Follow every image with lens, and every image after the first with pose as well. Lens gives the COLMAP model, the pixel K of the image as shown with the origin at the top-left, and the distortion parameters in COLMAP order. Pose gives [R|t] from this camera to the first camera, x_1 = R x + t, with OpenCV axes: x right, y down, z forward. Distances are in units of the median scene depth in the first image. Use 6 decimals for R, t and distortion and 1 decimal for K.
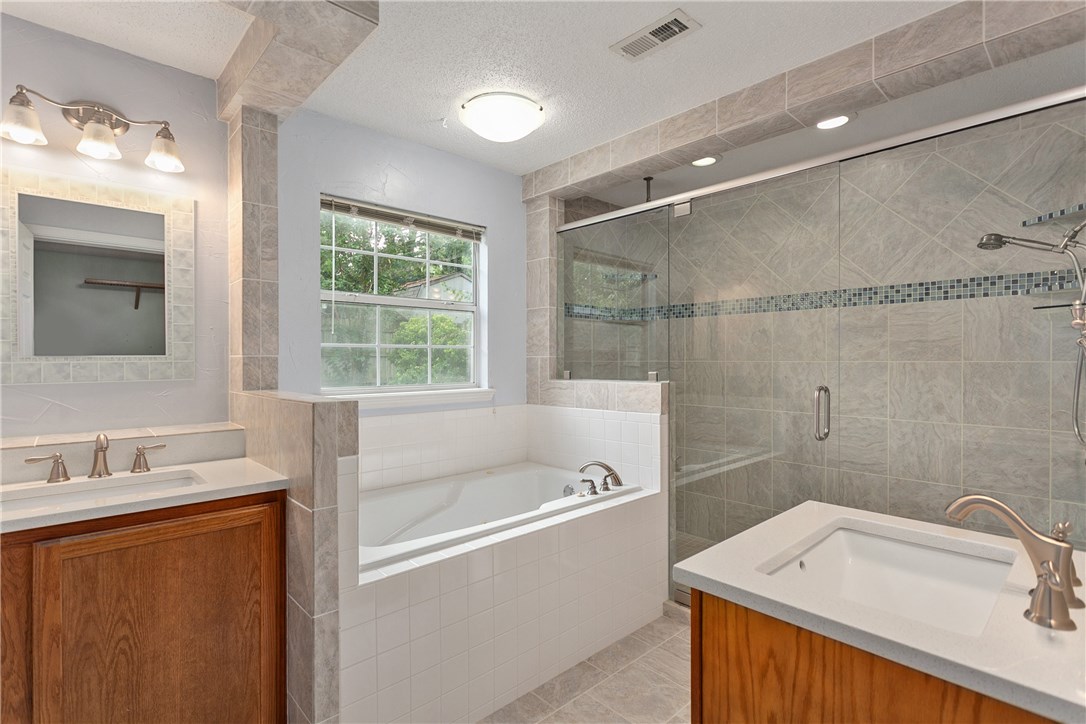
lens RADIAL K [[529.9, 0, 542.0], [0, 529.9, 360.1], [0, 0, 1]] dist [-0.006258, 0.002183]
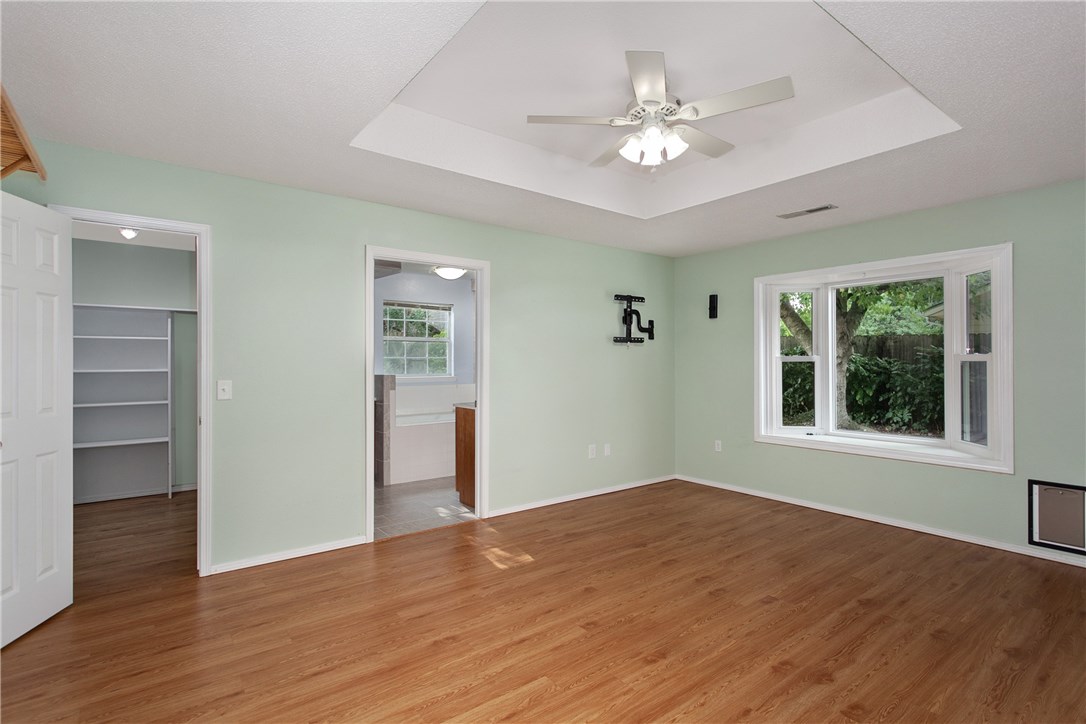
lens RADIAL K [[529.9, 0, 541.1], [0, 529.9, 364.1], [0, 0, 1]] dist [-0.006258, 0.002183]
pose [[0.996282, 0.000985, -0.086142, 0.540554], [-0.001418, 0.999987, -0.004962, 0.015462], [0.086136, 0.005066, 0.996270, -1.425334]]
